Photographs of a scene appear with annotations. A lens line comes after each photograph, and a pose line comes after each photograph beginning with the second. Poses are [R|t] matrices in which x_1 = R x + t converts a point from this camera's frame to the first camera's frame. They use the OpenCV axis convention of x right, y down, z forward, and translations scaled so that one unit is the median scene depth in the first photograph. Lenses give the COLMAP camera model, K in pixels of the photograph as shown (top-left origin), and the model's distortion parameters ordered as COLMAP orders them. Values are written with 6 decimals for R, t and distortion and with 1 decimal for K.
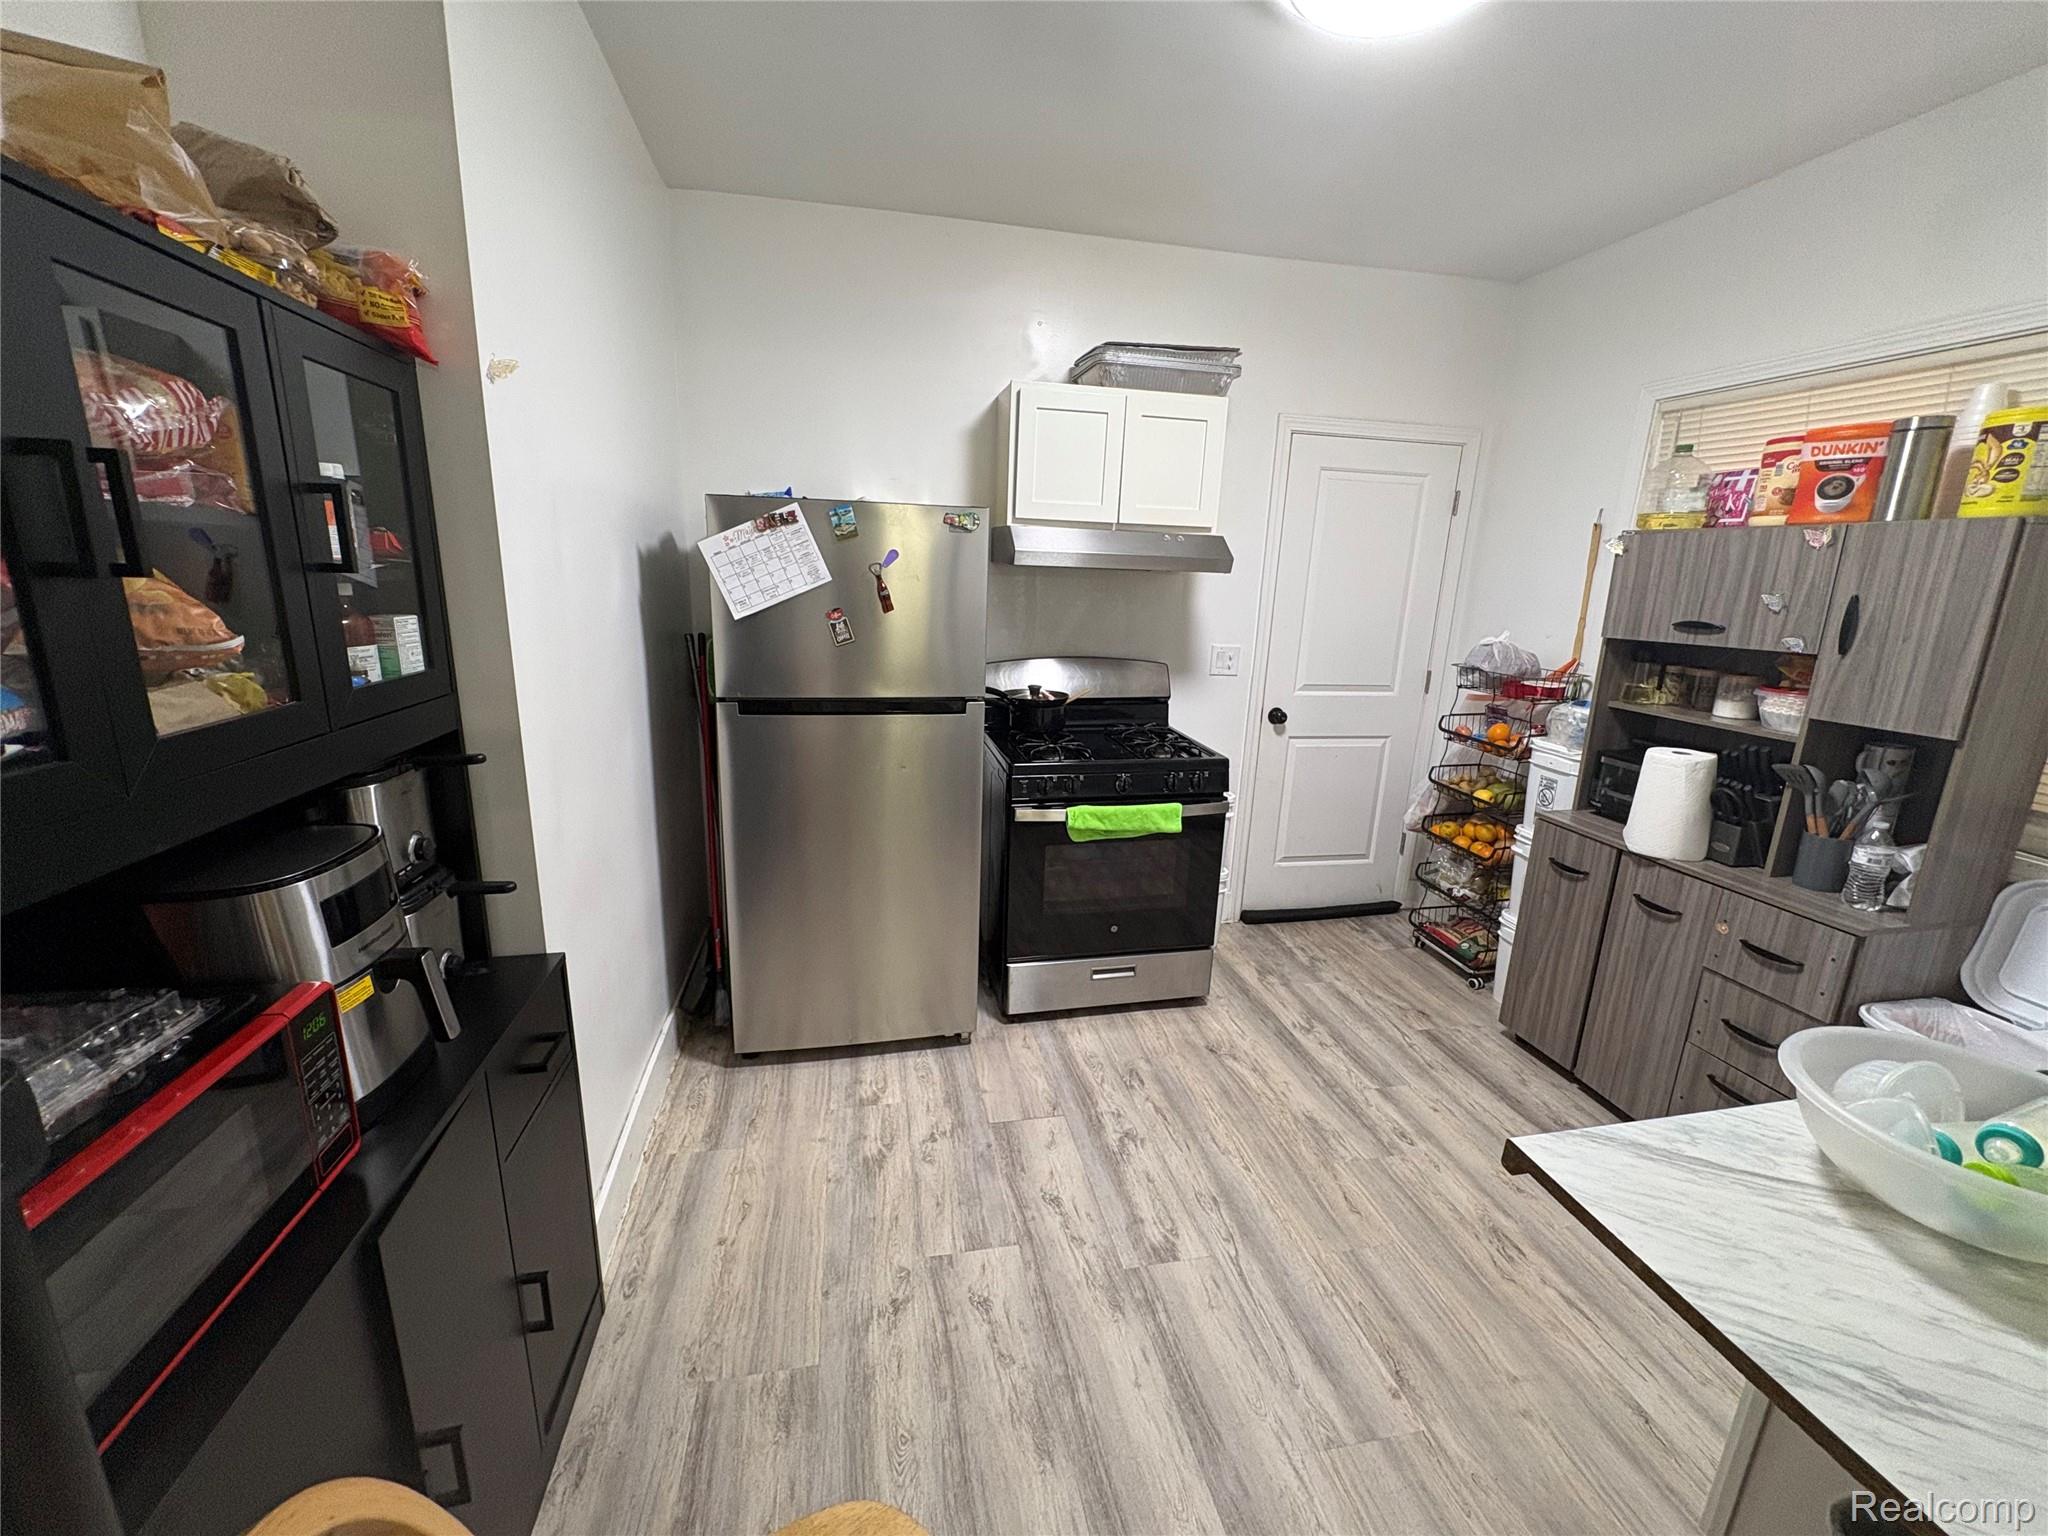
lens RADIAL K [[822.0, 0, 1022.7], [0, 822.0, 760.6], [0, 0, 1]] dist [0.005100, -0.000320]
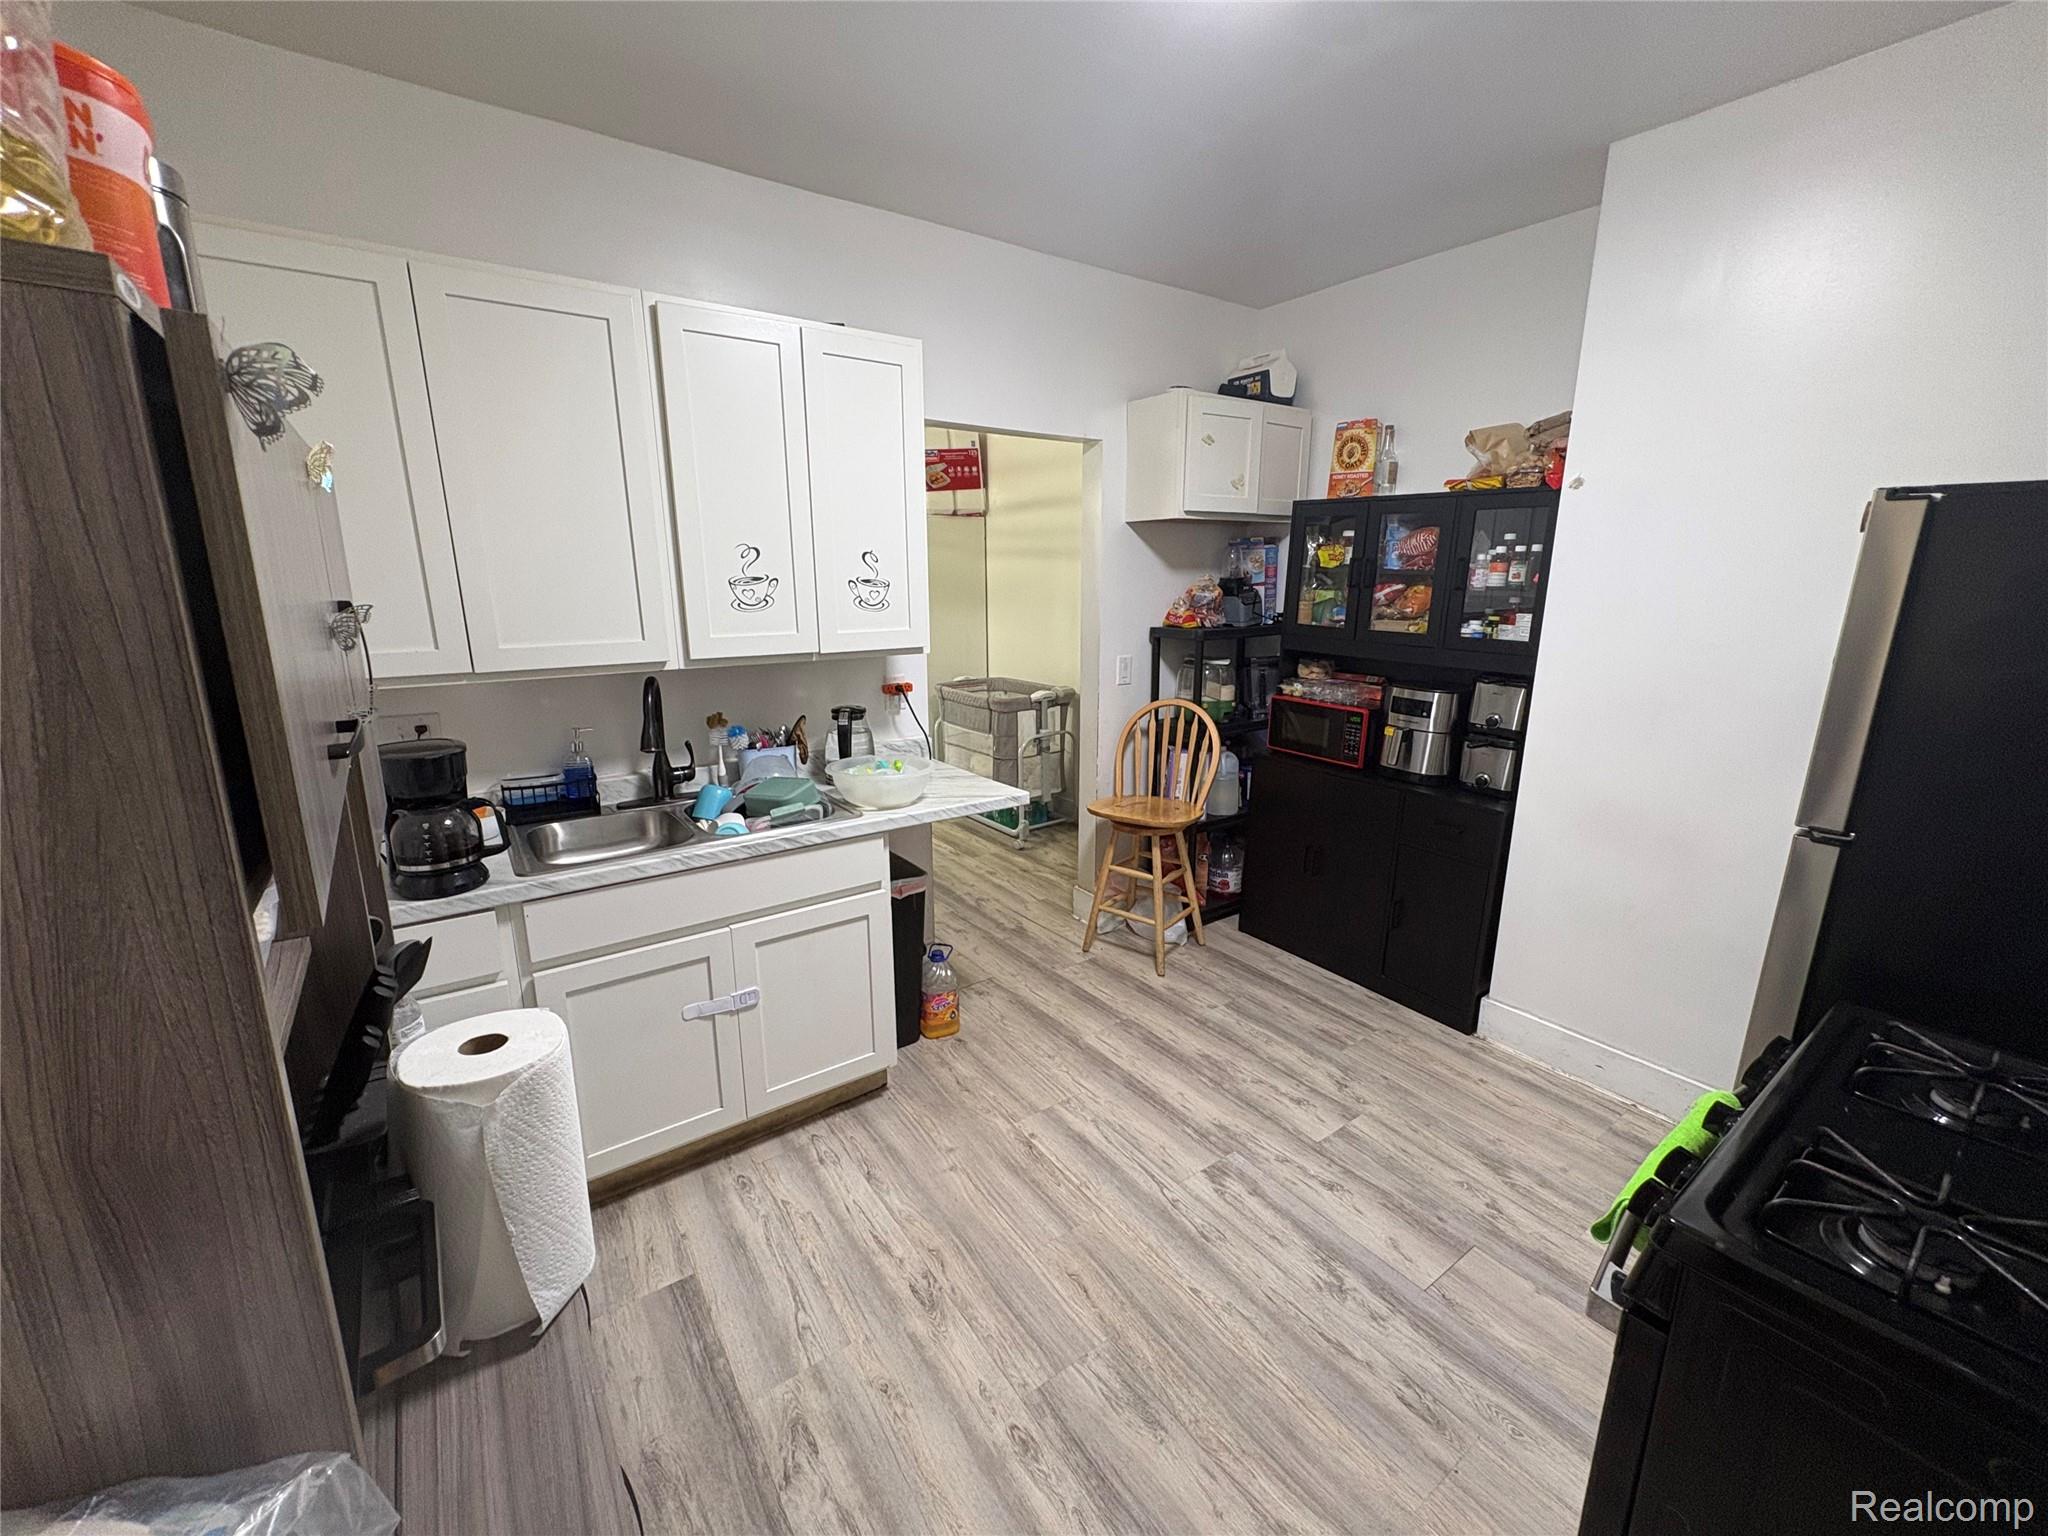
lens RADIAL K [[822.0, 0, 1027.4], [0, 822.0, 763.9], [0, 0, 1]] dist [0.005100, -0.000320]
pose [[-0.912647, 0.058806, -0.404497, 0.855215], [-0.125723, 0.901238, 0.414685, -0.366529], [0.388934, 0.429316, -0.815118, 1.609165]]
